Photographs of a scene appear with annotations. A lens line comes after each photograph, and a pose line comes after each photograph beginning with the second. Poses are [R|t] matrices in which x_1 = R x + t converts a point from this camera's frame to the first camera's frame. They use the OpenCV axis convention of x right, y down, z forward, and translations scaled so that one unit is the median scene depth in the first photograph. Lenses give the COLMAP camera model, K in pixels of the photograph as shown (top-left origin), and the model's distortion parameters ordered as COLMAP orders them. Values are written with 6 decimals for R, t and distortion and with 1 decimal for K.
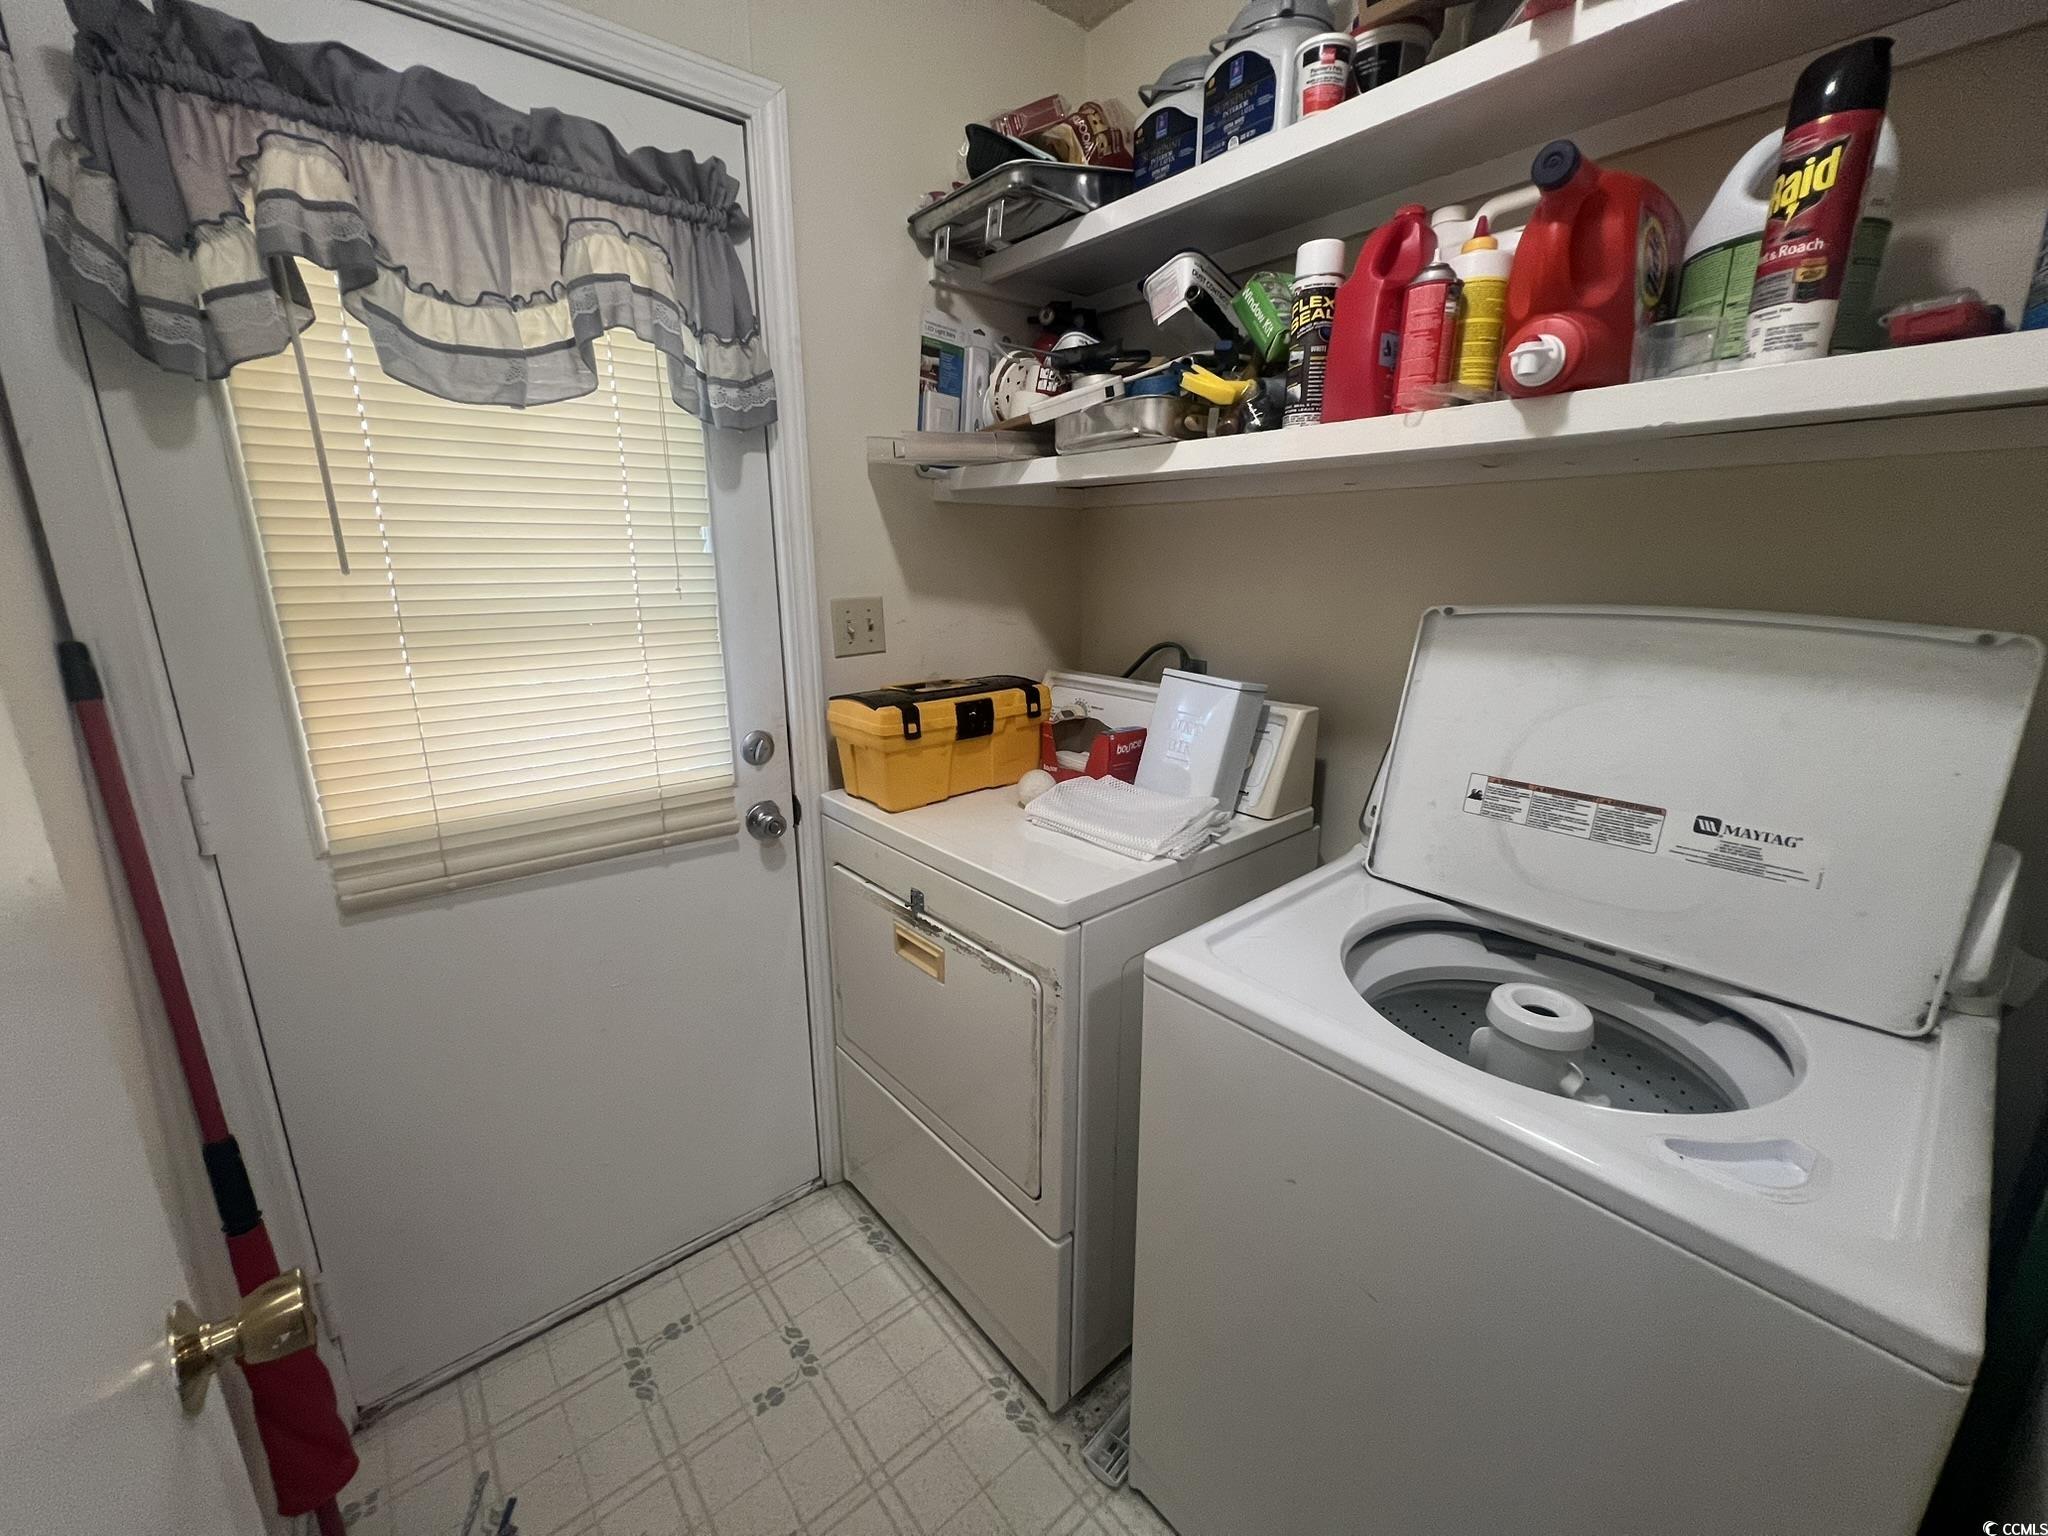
lens RADIAL K [[820.1, 0, 1025.1], [0, 820.1, 770.8], [0, 0, 1]] dist [0.000970, 0.000103]
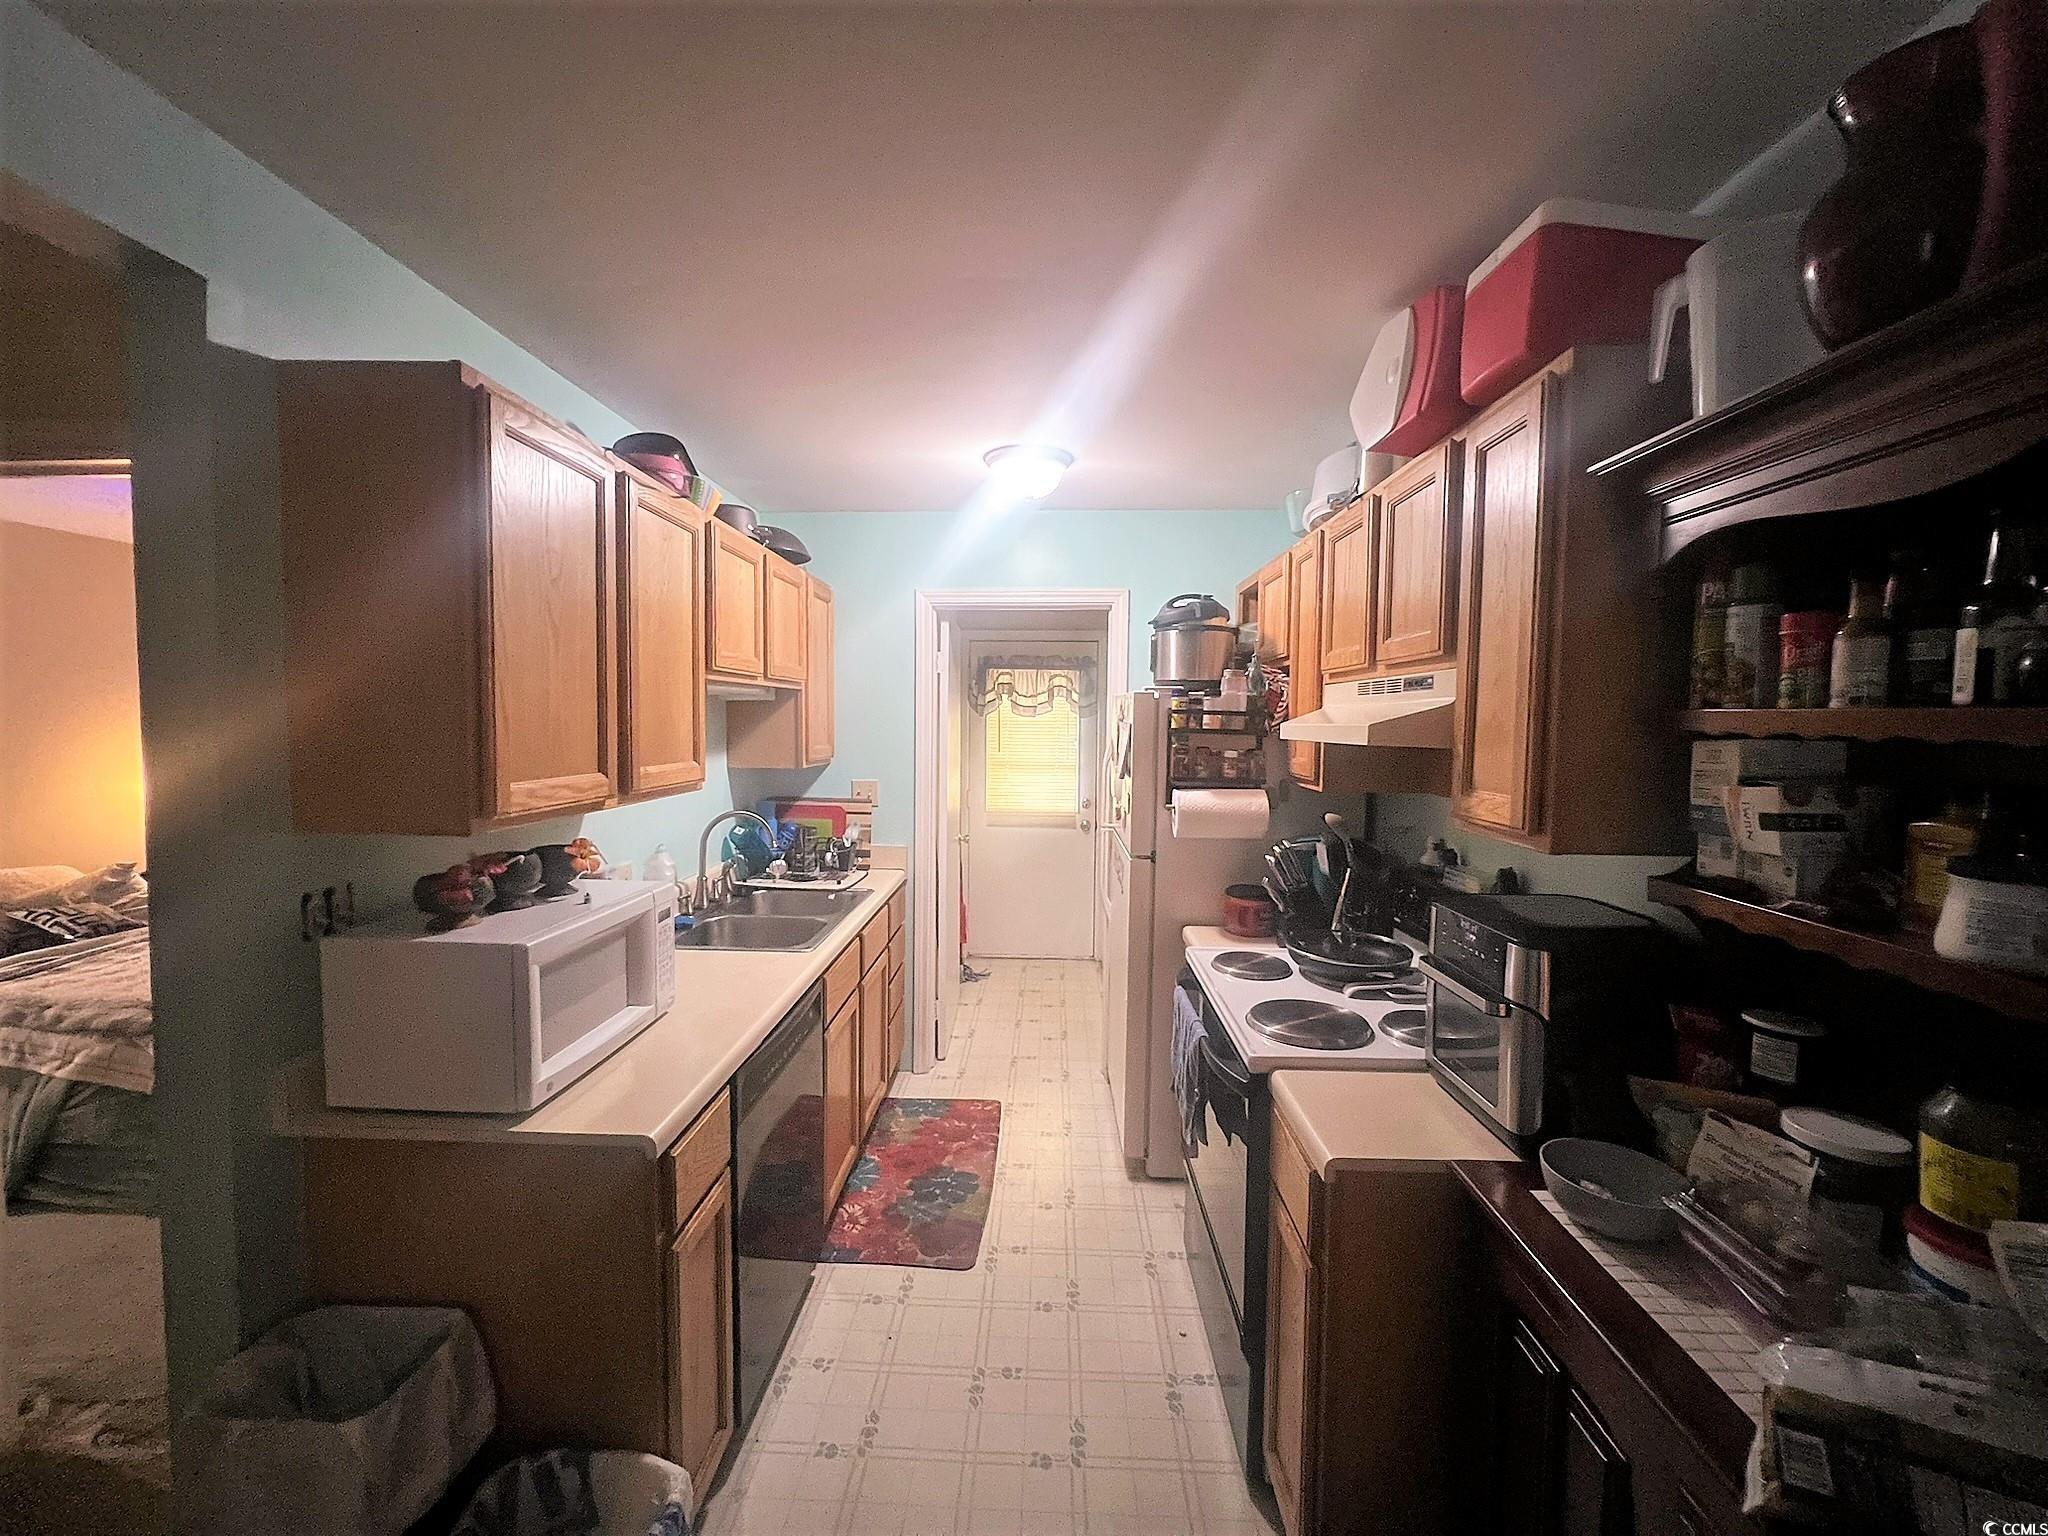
lens RADIAL K [[820.1, 0, 1022.6], [0, 820.1, 764.3], [0, 0, 1]] dist [0.000970, 0.000103]
pose [[0.734698, 0.041423, -0.677129, 2.522321], [-0.174623, 0.976048, -0.129761, 0.427434], [0.655535, 0.213577, 0.724334, -2.366310]]
